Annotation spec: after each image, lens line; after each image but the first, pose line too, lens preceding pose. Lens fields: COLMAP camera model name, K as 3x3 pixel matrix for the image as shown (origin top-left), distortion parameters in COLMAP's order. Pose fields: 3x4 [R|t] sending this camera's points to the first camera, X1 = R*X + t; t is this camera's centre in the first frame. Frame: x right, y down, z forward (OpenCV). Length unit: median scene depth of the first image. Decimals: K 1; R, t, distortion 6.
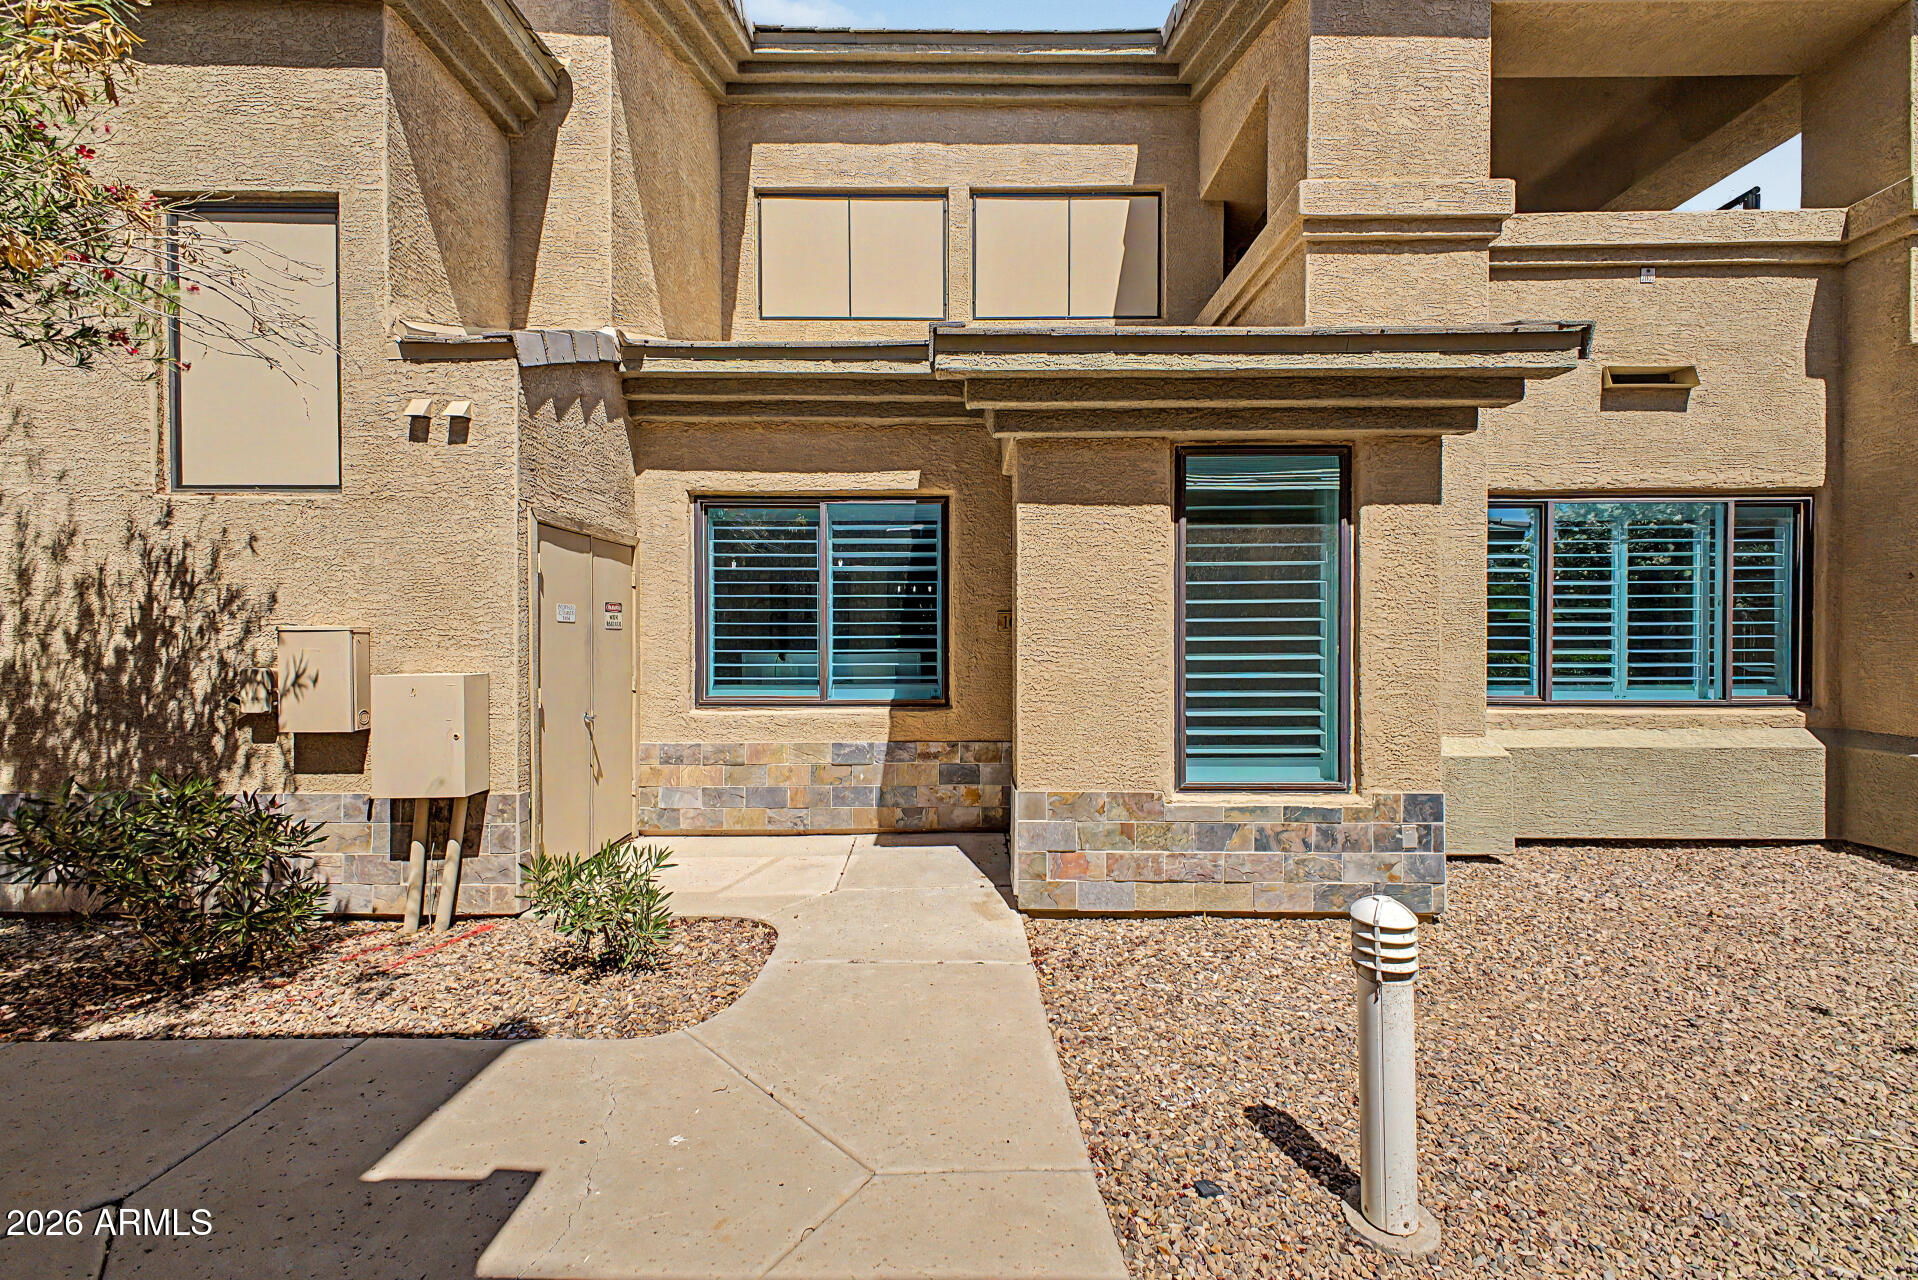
lens RADIAL K [[744.1, 0, 958.0], [0, 744.1, 632.0], [0, 0, 1]] dist [0.006435, 0.000034]
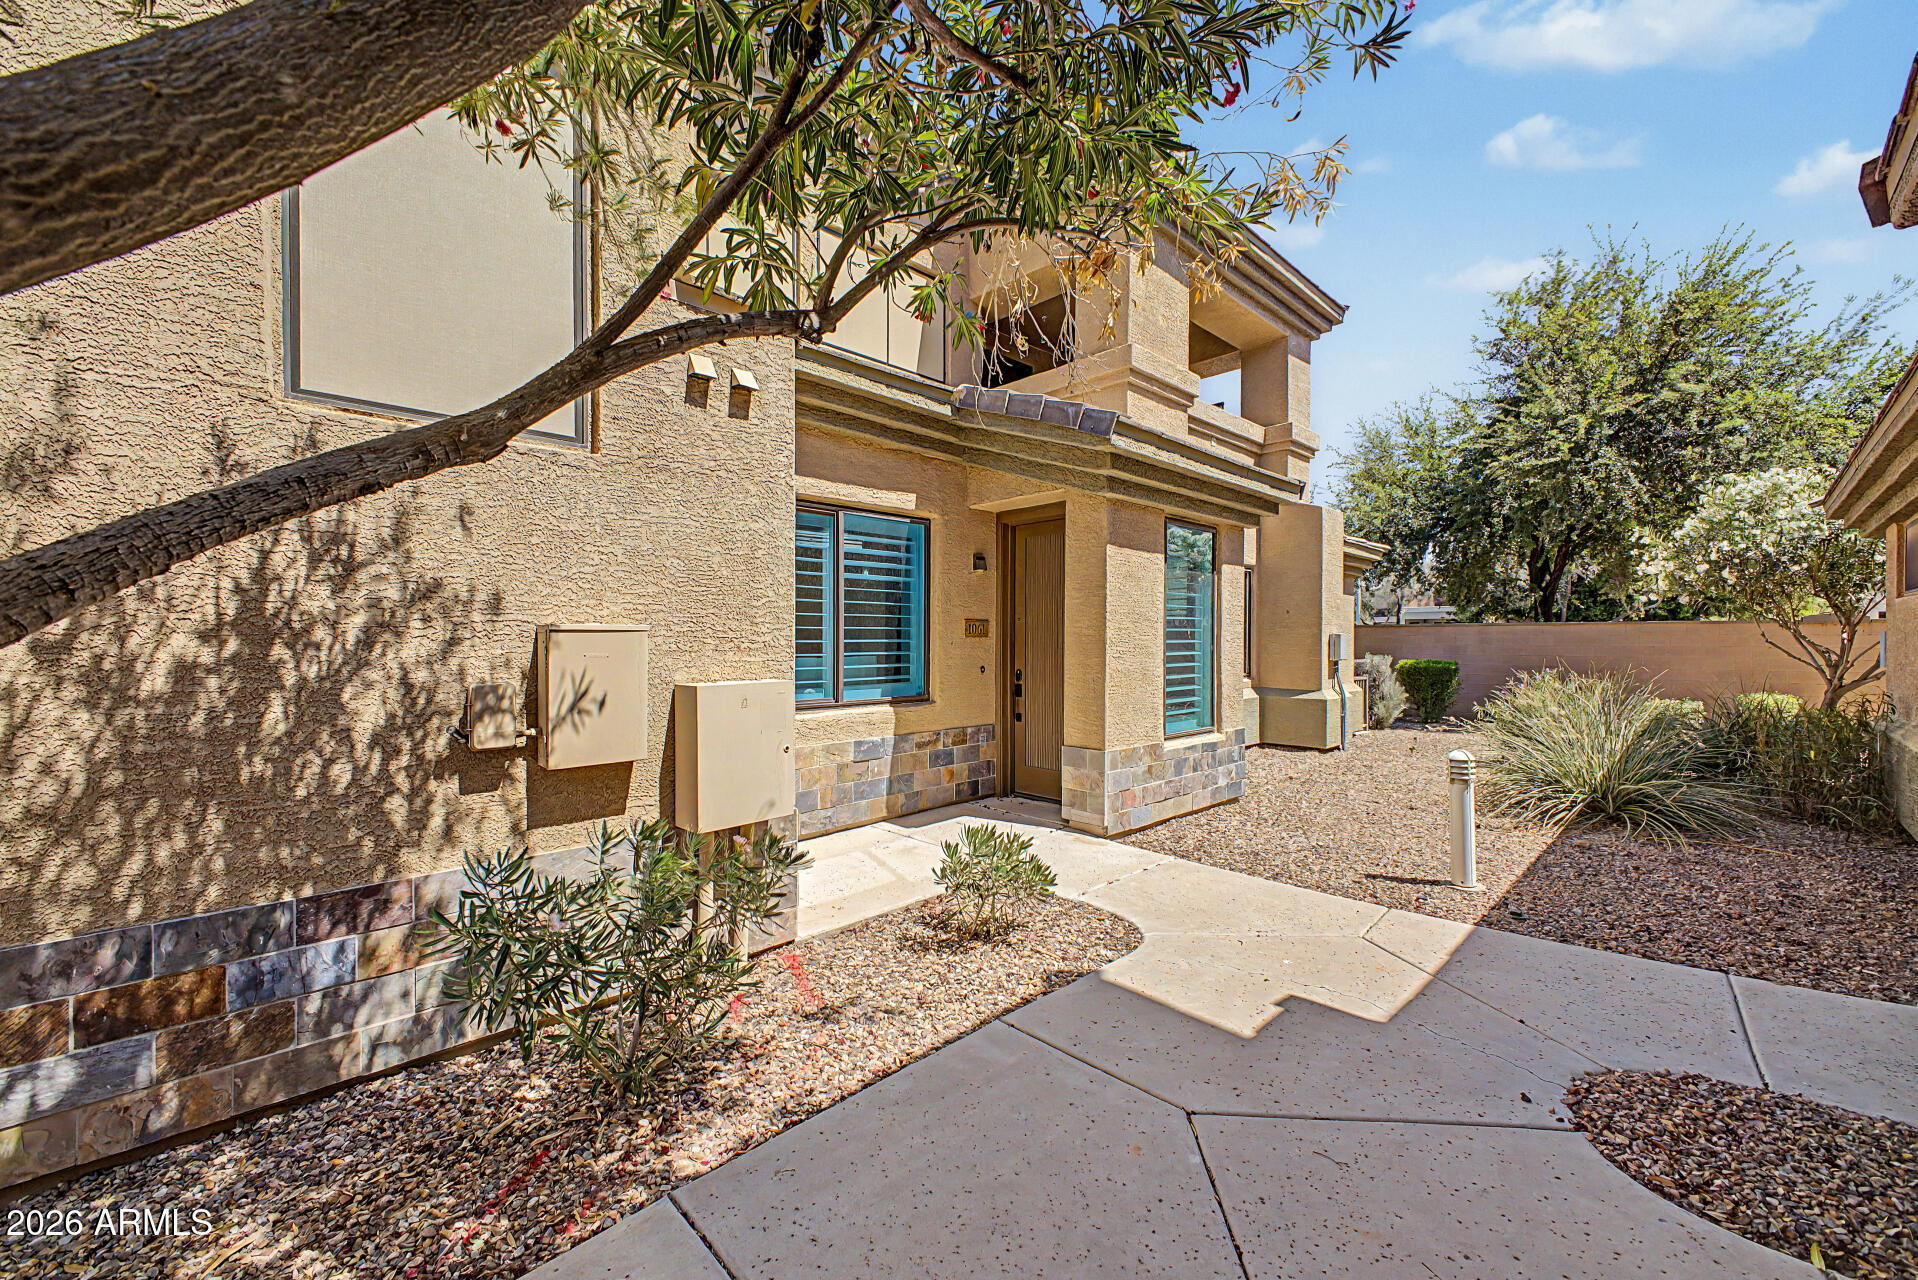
lens RADIAL K [[739.3, 0, 955.5], [0, 739.3, 642.7], [0, 0, 1]] dist [-0.000376, -0.000191]
pose [[0.715274, -0.002458, 0.698840, -1.089491], [-0.005569, 0.999942, 0.009218, -0.001498], [-0.698822, -0.010485, 0.715219, 0.210269]]
